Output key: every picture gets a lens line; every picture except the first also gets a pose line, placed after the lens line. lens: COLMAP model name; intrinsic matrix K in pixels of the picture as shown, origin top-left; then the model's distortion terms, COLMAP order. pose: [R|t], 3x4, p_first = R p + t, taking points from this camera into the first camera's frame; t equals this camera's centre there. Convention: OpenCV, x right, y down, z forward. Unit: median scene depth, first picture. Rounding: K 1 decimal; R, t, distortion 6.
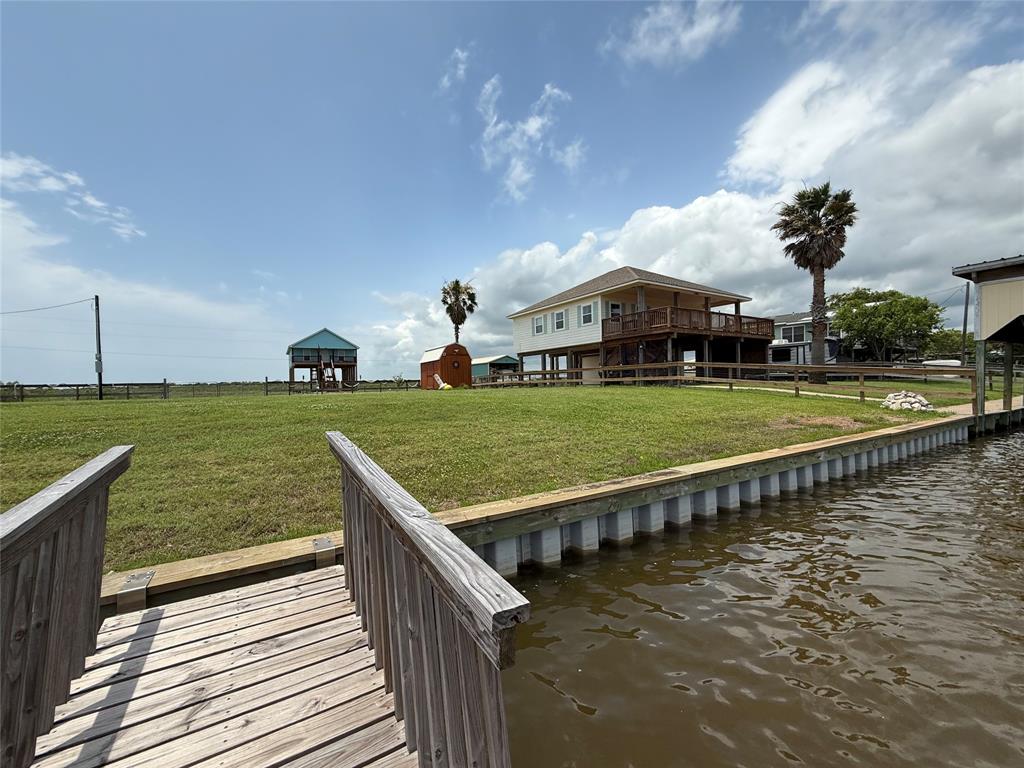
lens RADIAL K [[411.3, 0, 510.1], [0, 411.3, 386.6], [0, 0, 1]] dist [0.001187, 0.000128]
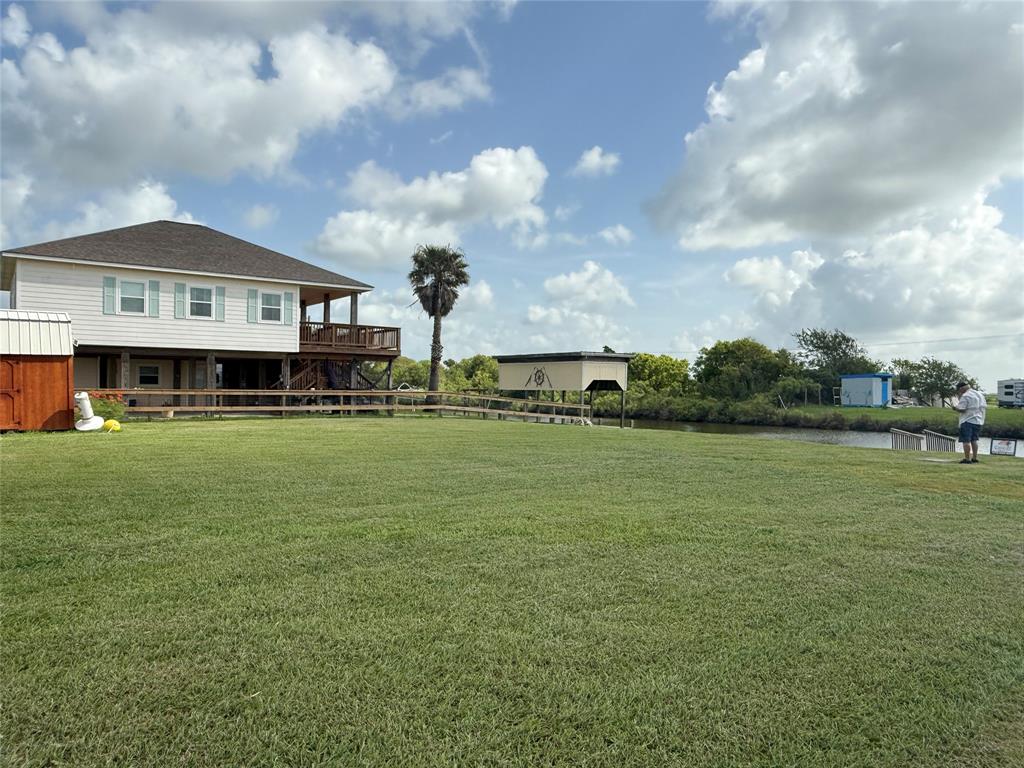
lens RADIAL K [[715.4, 0, 512.8], [0, 715.4, 383.9], [0, 0, 1]] dist [-0.000099, 0.002918]
pose [[-0.068798, 0.032253, 0.997109, -0.989943], [0.000388, 0.999478, -0.032303, -0.017350], [-0.997631, -0.001835, -0.068774, 0.709835]]
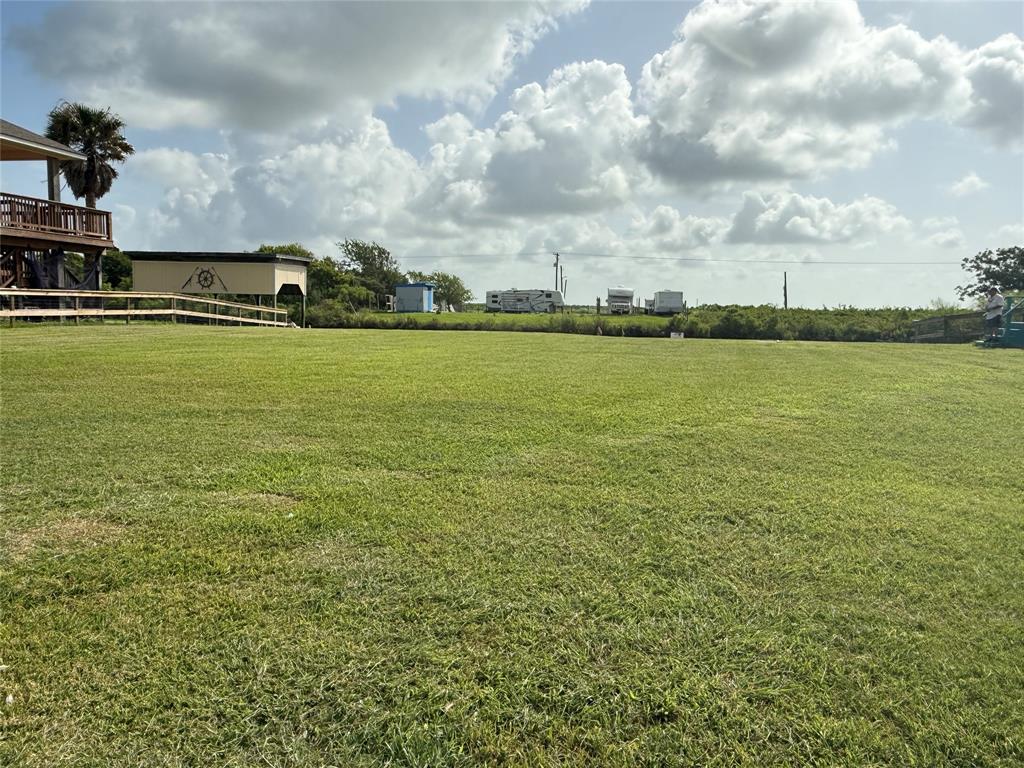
lens RADIAL K [[715.4, 0, 512.8], [0, 715.4, 383.9], [0, 0, 1]] dist [-0.000099, 0.002918]
pose [[-0.746904, -0.064386, 0.661807, -0.823344], [0.002493, 0.995023, 0.099618, -0.015324], [-0.664927, 0.076055, -0.743026, 1.225574]]
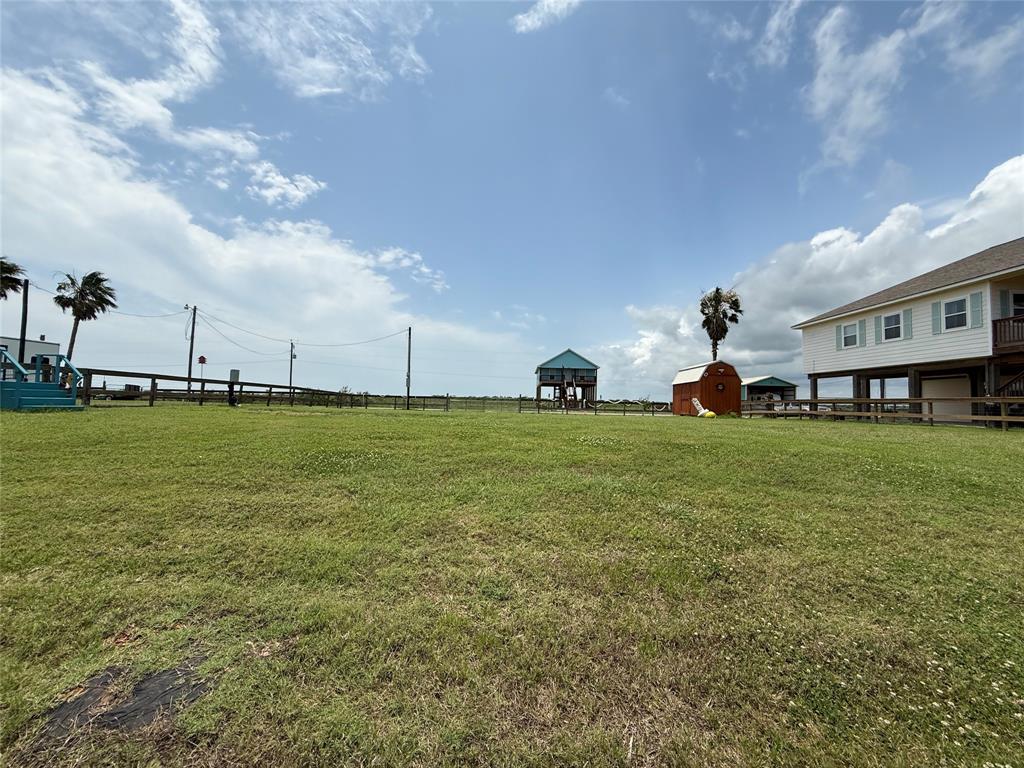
lens RADIAL K [[399.0, 0, 511.0], [0, 399.0, 382.6], [0, 0, 1]] dist [-0.020458, 0.000008]
pose [[0.850523, 0.017559, -0.525645, -0.084397], [-0.047730, 0.997895, -0.043896, -0.009644], [0.523768, 0.062424, 0.849571, 0.132024]]
